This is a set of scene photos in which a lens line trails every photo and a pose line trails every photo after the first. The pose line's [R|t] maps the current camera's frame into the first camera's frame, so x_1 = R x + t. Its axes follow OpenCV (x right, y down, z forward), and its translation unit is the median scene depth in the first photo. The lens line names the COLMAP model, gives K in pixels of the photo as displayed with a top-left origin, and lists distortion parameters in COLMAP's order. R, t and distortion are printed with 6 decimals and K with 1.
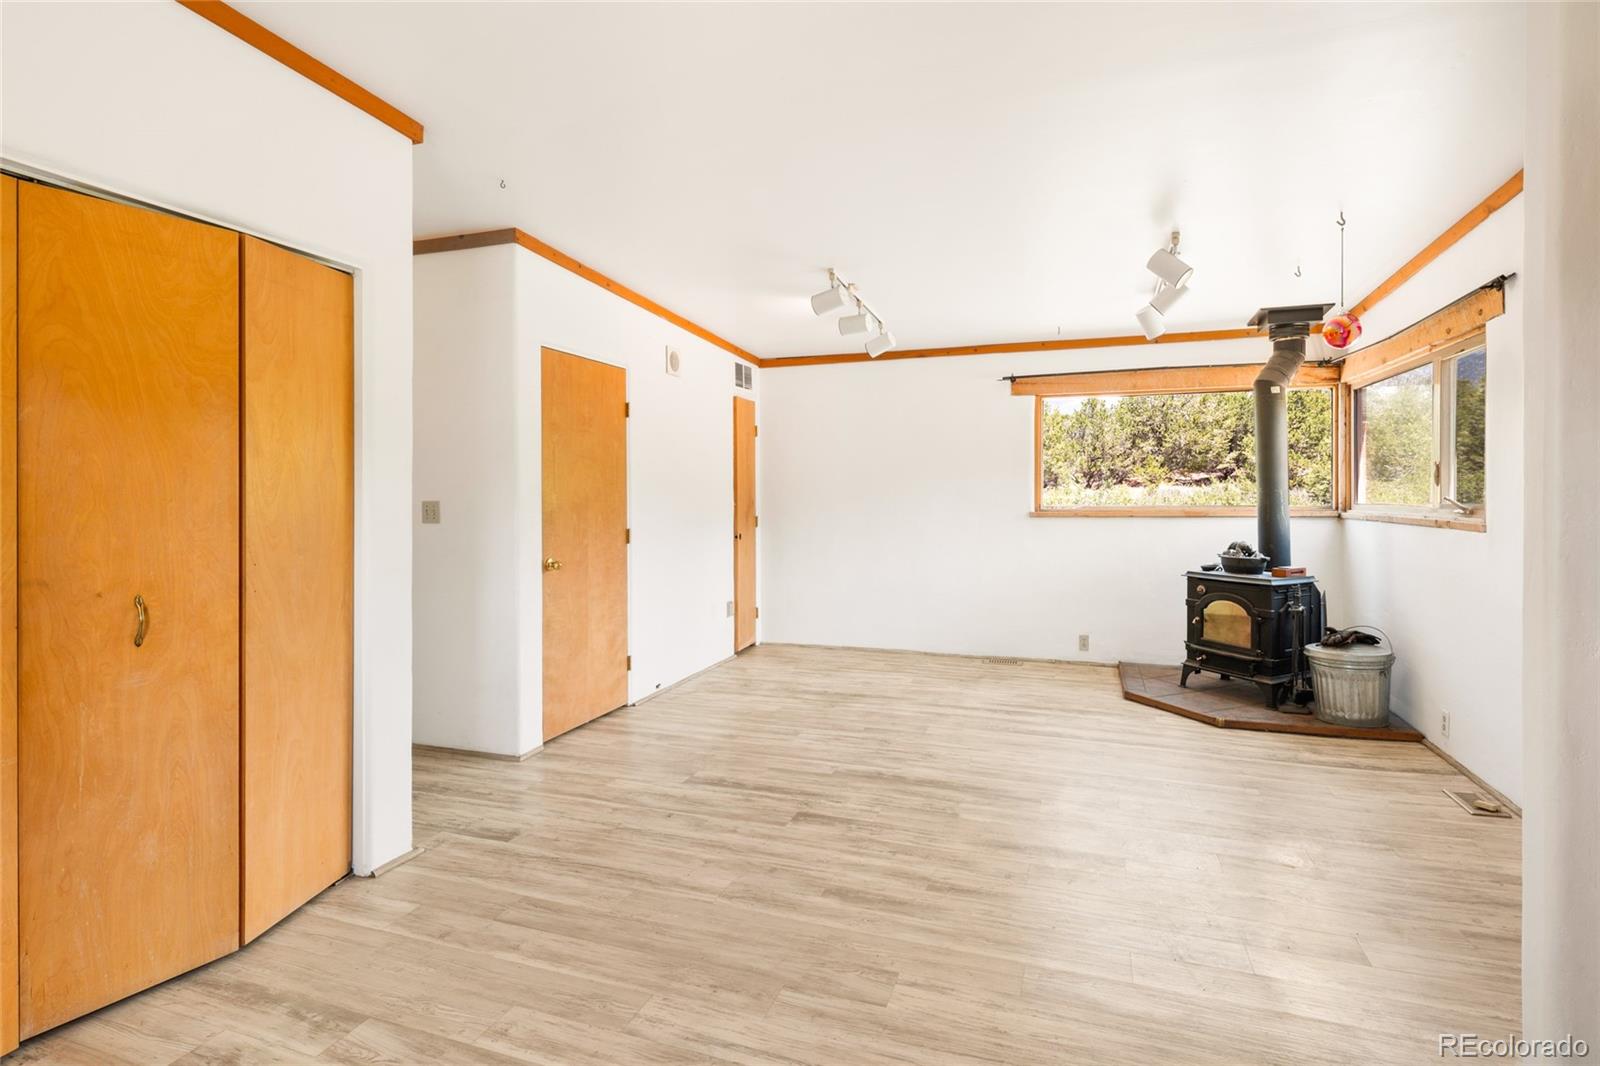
lens RADIAL K [[799.2, 0, 797.5], [0, 799.2, 499.5], [0, 0, 1]] dist [0.001584, -0.000054]
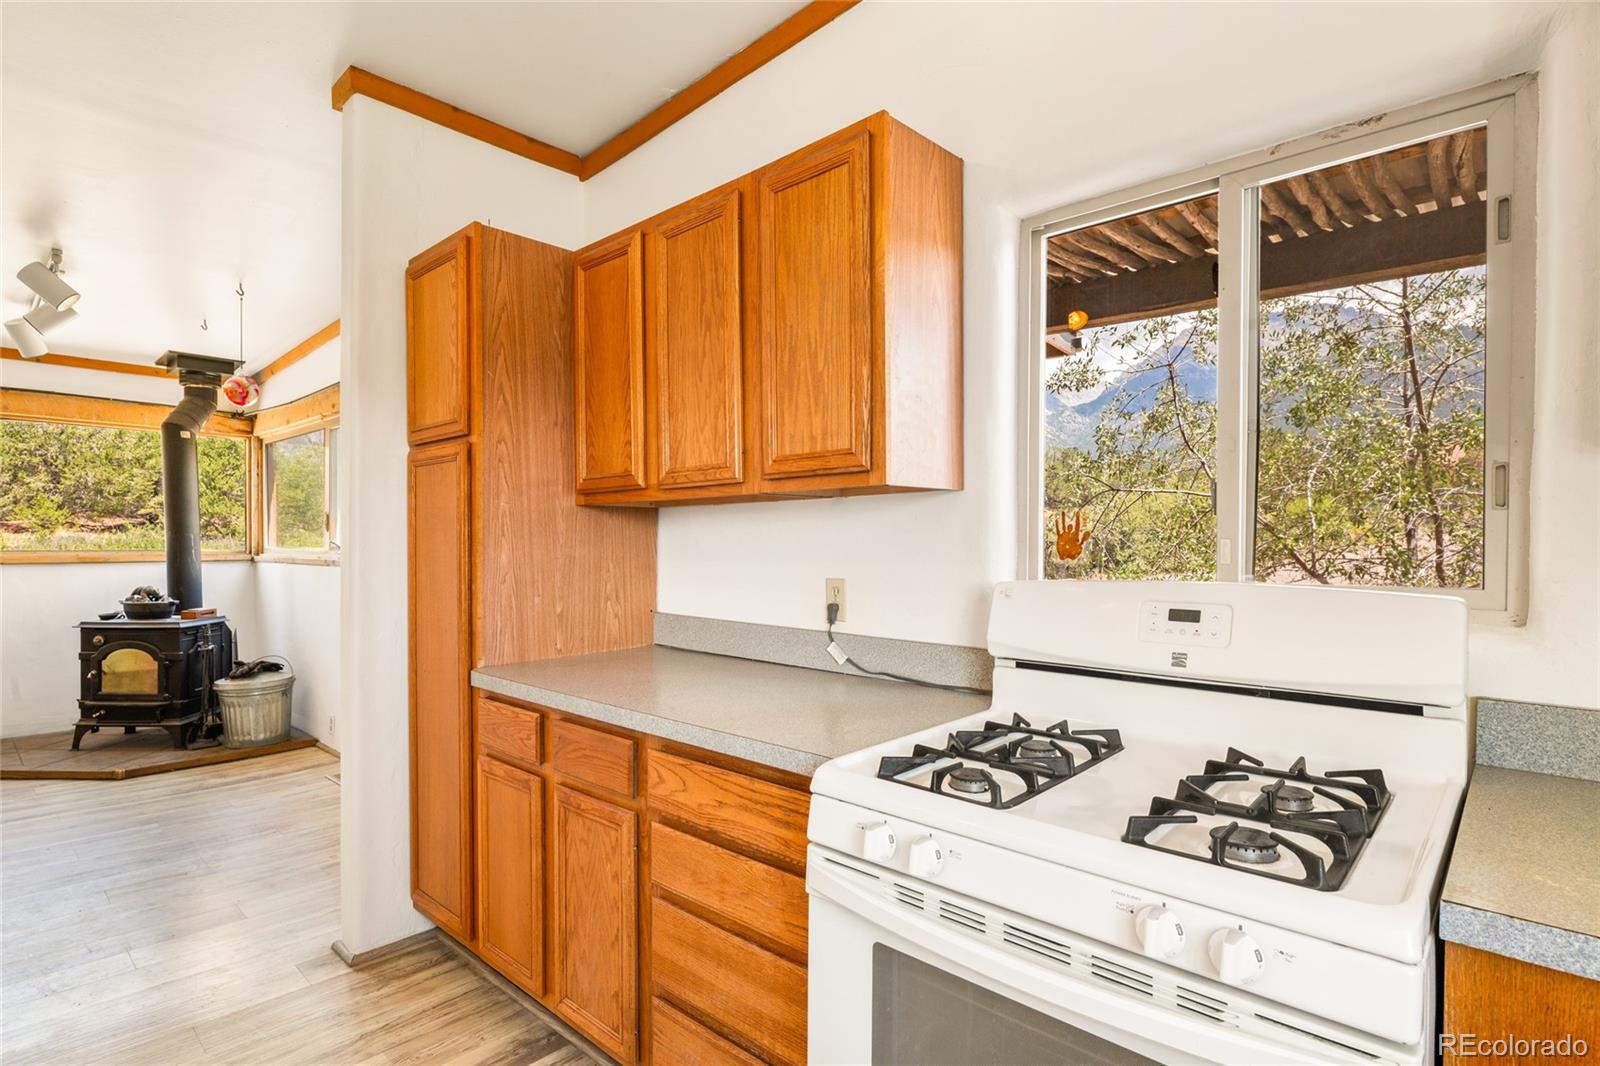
lens RADIAL K [[803.8, 0, 805.2], [0, 803.8, 553.2], [0, 0, 1]] dist [0.000490, -0.000920]
pose [[0.386393, -0.004977, 0.922321, -0.035847], [0.000948, 0.999987, 0.004999, 0.008139], [-0.922334, -0.001057, 0.386392, -0.112616]]
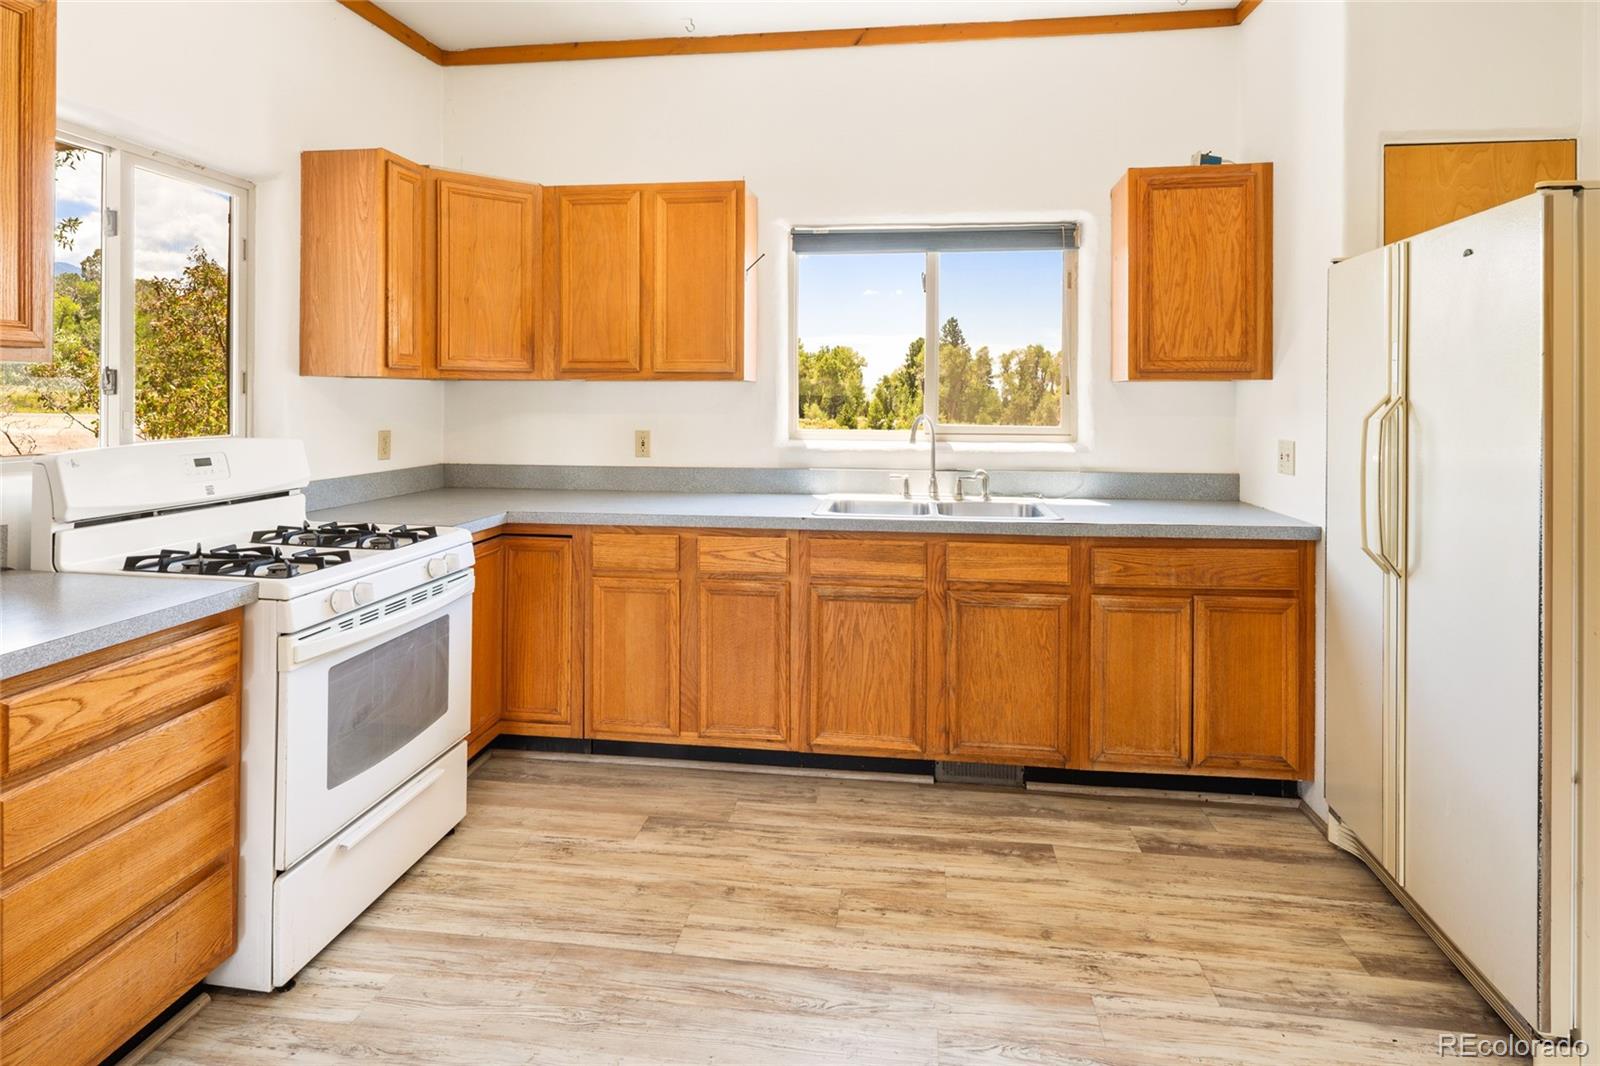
lens RADIAL K [[822.4, 0, 802.4], [0, 822.4, 394.9], [0, 0, 1]] dist [0.001594, -0.000037]
pose [[-0.977942, -0.000460, -0.208877, 0.050847], [-0.001671, 0.999983, 0.005624, -0.008053], [0.208871, 0.005849, -0.977926, 0.379345]]
